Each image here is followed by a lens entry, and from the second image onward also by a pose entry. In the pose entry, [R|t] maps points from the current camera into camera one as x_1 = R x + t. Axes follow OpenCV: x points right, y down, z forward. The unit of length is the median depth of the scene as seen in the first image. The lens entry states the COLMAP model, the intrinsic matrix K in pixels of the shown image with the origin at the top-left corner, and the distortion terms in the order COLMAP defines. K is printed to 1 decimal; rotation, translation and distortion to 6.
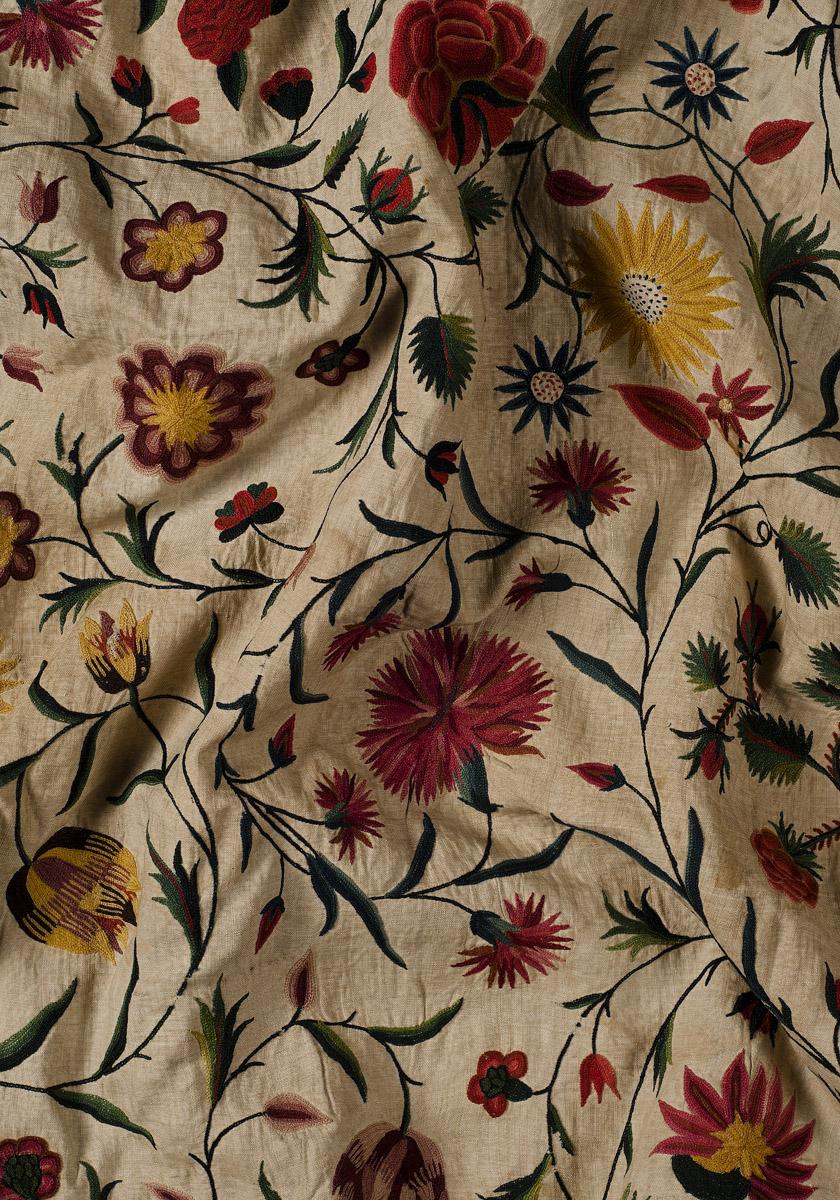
lens RADIAL K [[2946.8, 0, 402.0], [0, 2946.8, 639.1], [0, 0, 1]] dist [-0.032285, 0.020113]
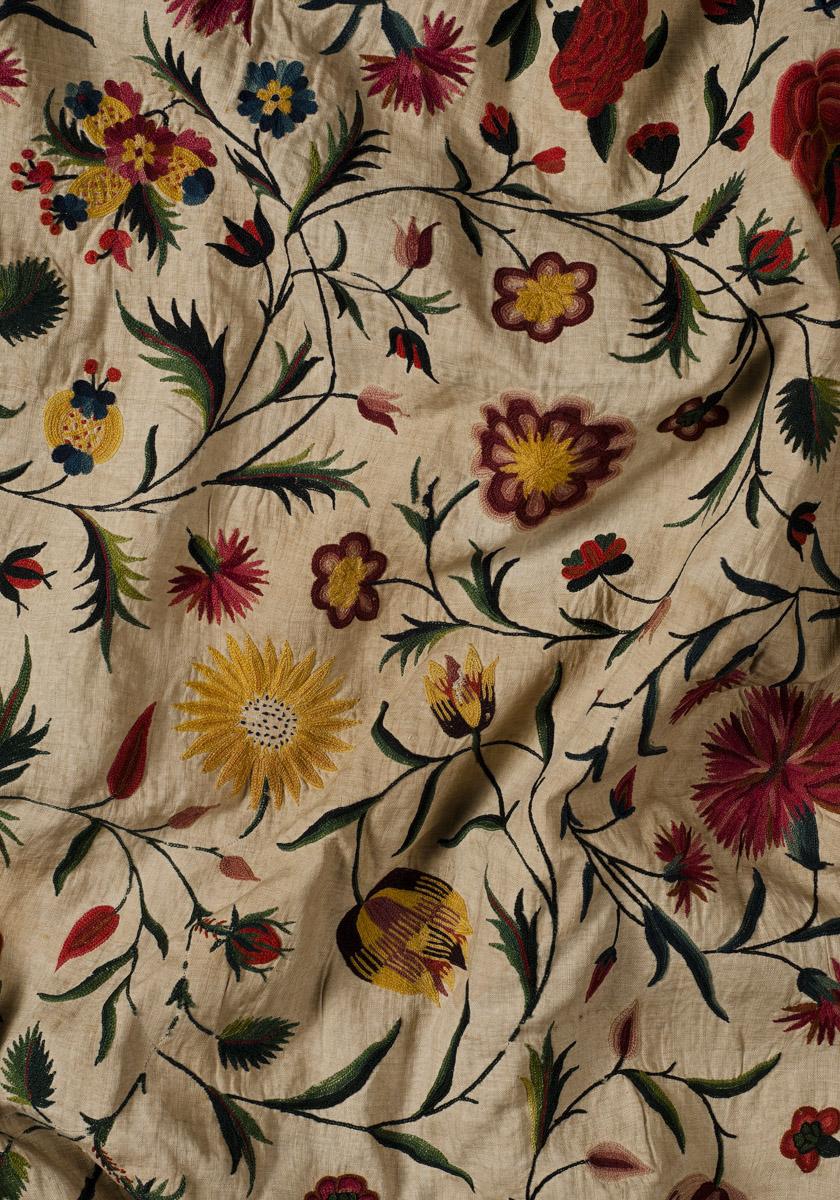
lens RADIAL K [[2946.8, 0, 402.0], [0, 2946.8, 639.1], [0, 0, 1]] dist [-0.032285, 0.020113]
pose [[0.999159, 0.040932, -0.002573, -0.115146], [-0.040924, 0.999158, 0.002844, -0.017239], [0.002687, -0.002736, 0.999993, -0.003655]]
